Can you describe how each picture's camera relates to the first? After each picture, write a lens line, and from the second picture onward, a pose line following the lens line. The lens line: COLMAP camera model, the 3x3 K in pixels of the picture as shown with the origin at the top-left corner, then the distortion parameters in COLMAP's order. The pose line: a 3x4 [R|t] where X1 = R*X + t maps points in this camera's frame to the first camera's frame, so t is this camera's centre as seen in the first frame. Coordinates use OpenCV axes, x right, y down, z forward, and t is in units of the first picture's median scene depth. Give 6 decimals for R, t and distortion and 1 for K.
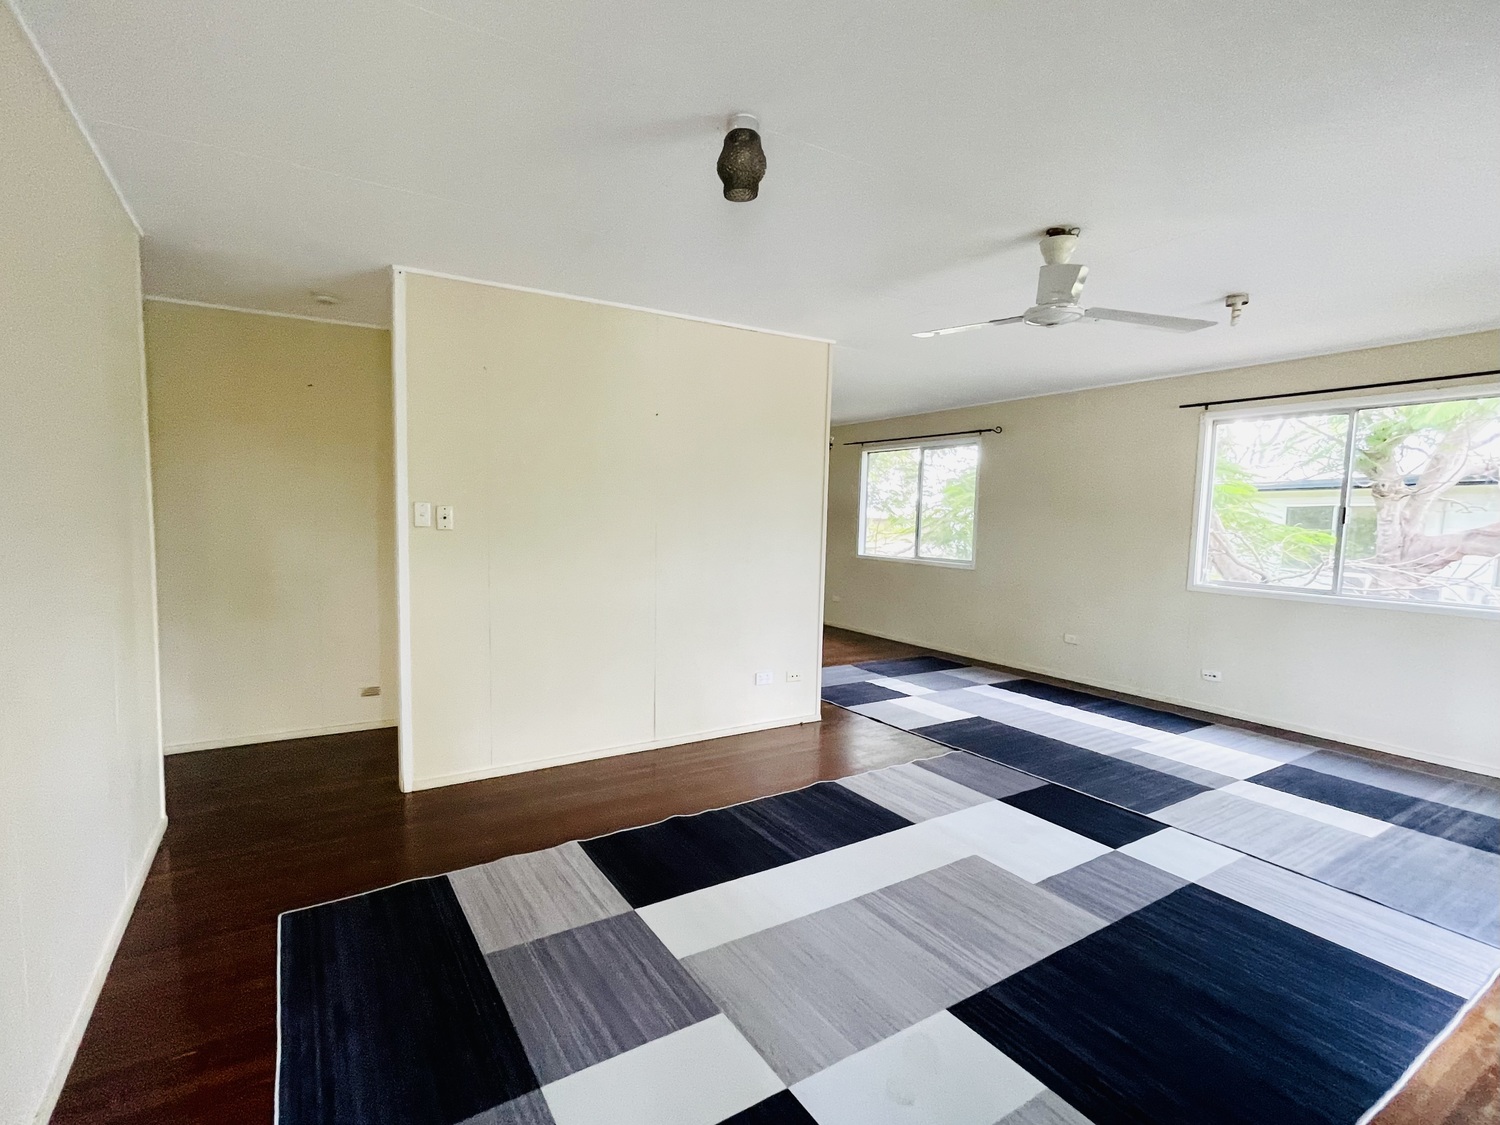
lens RADIAL K [[753.7, 0, 750.0], [0, 753.7, 562.5], [0, 0, 1]] dist [0.001321, -0.000014]
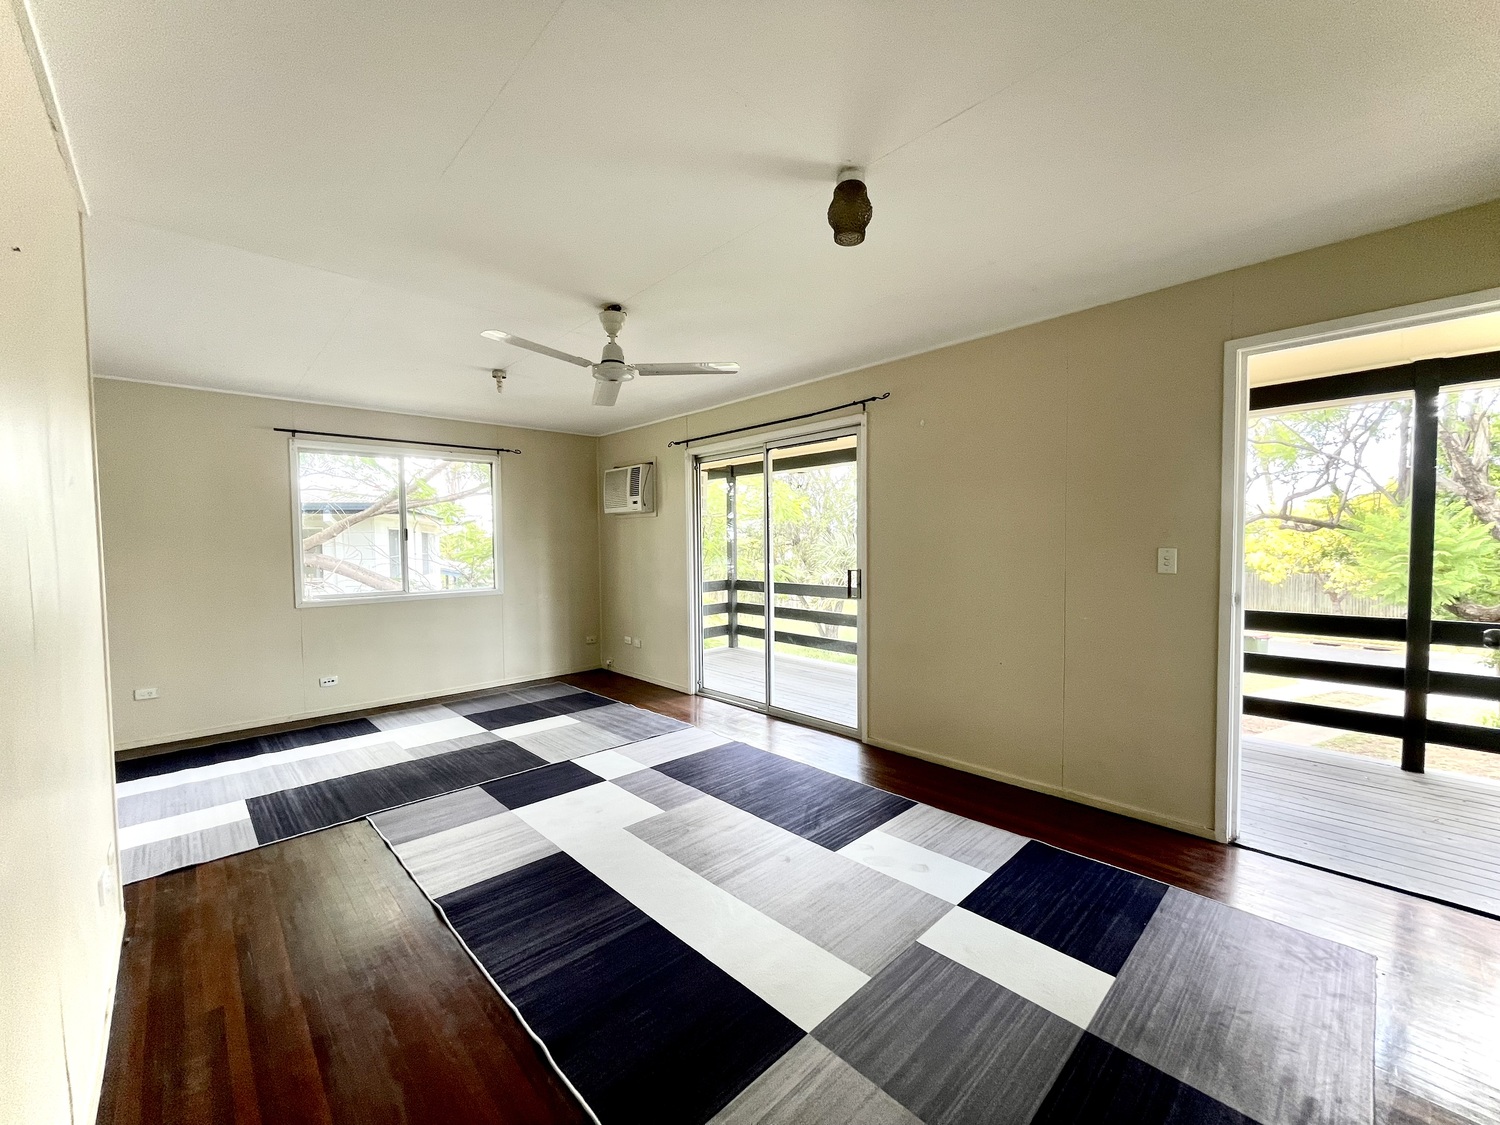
lens RADIAL K [[600.2, 0, 743.5], [0, 600.2, 567.7], [0, 0, 1]] dist [0.001382, 0.000047]
pose [[-0.197633, -0.059346, 0.978478, -0.472778], [0.073418, 0.994466, 0.075145, -0.048304], [-0.977523, 0.086689, -0.192183, 0.748218]]
